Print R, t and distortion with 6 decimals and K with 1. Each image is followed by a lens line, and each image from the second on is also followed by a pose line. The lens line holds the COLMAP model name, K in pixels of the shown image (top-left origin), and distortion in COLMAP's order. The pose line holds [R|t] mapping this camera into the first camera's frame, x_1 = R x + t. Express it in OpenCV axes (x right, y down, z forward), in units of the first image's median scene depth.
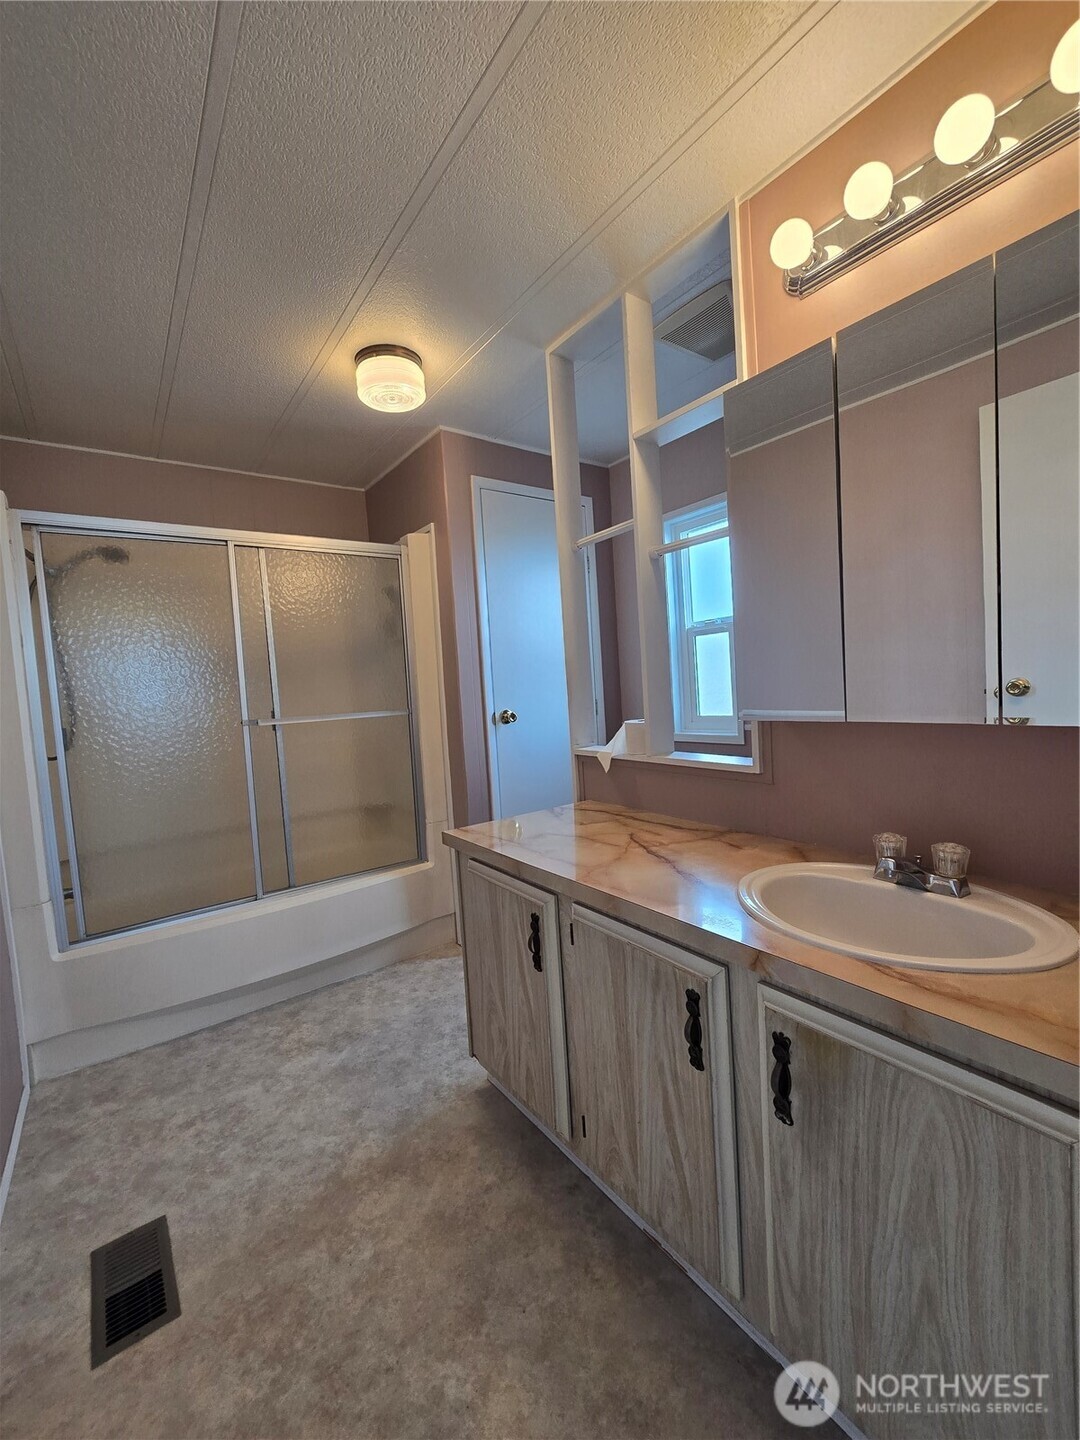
lens RADIAL K [[589.7, 0, 541.5], [0, 589.7, 718.9], [0, 0, 1]] dist [-0.006354, 0.001244]
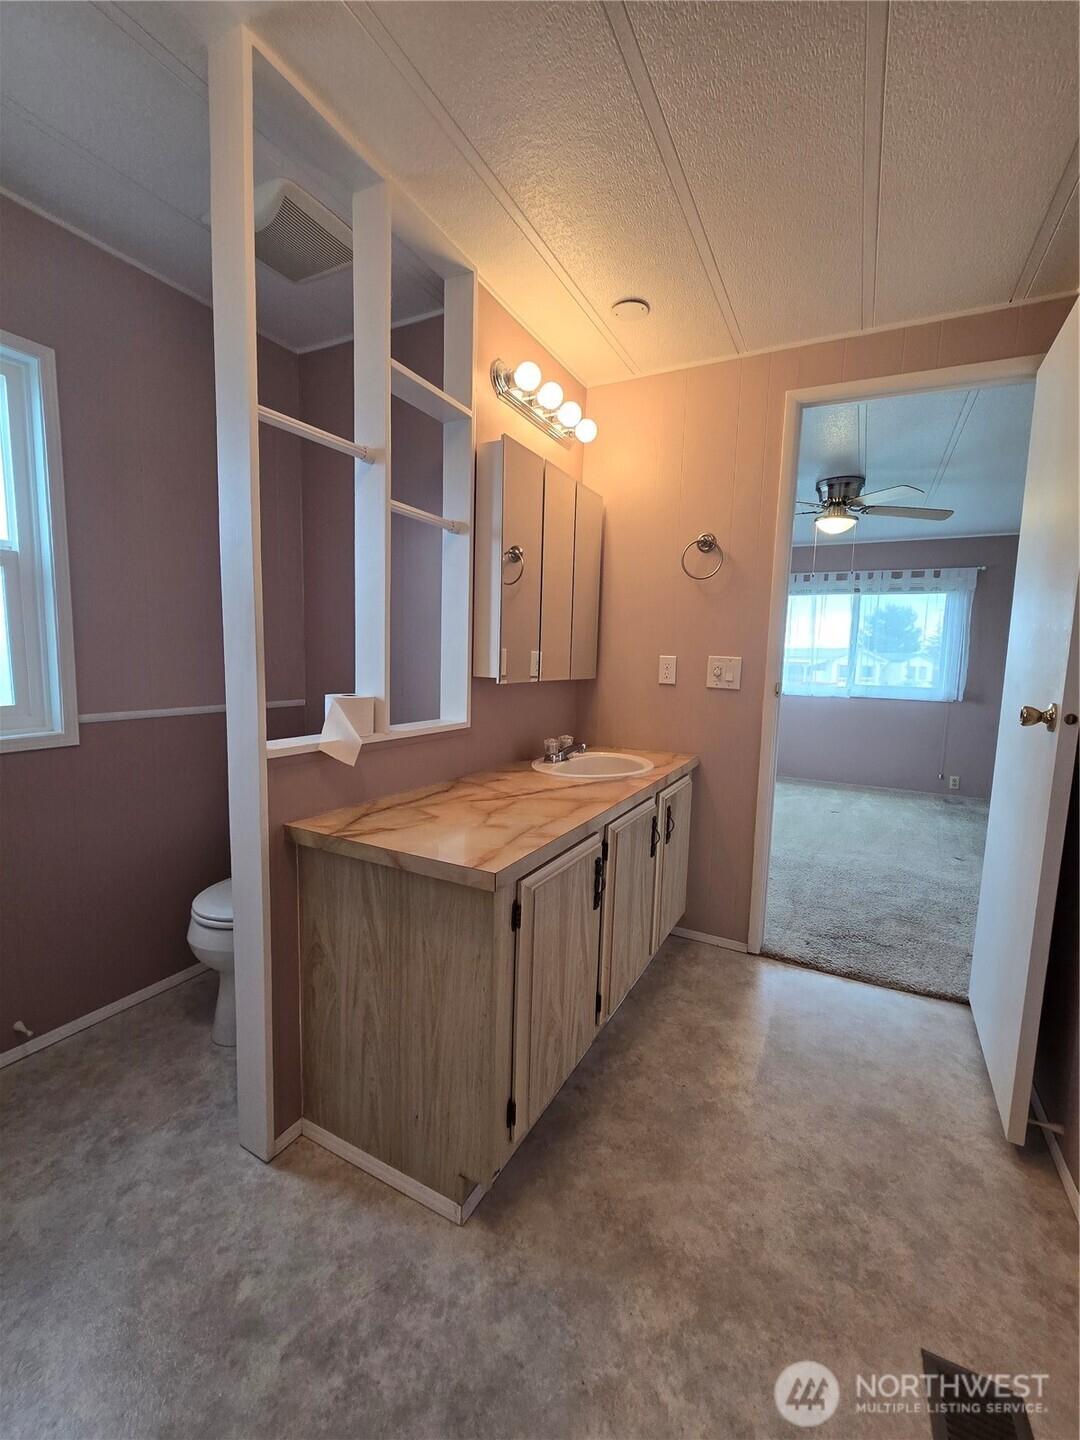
lens RADIAL K [[589.7, 0, 550.3], [0, 589.7, 718.3], [0, 0, 1]] dist [-0.006354, 0.001244]
pose [[-0.443229, -0.045768, 0.895239, -0.929038], [0.050858, 0.995803, 0.076089, -0.018114], [-0.894965, 0.079255, -0.439041, 1.511688]]
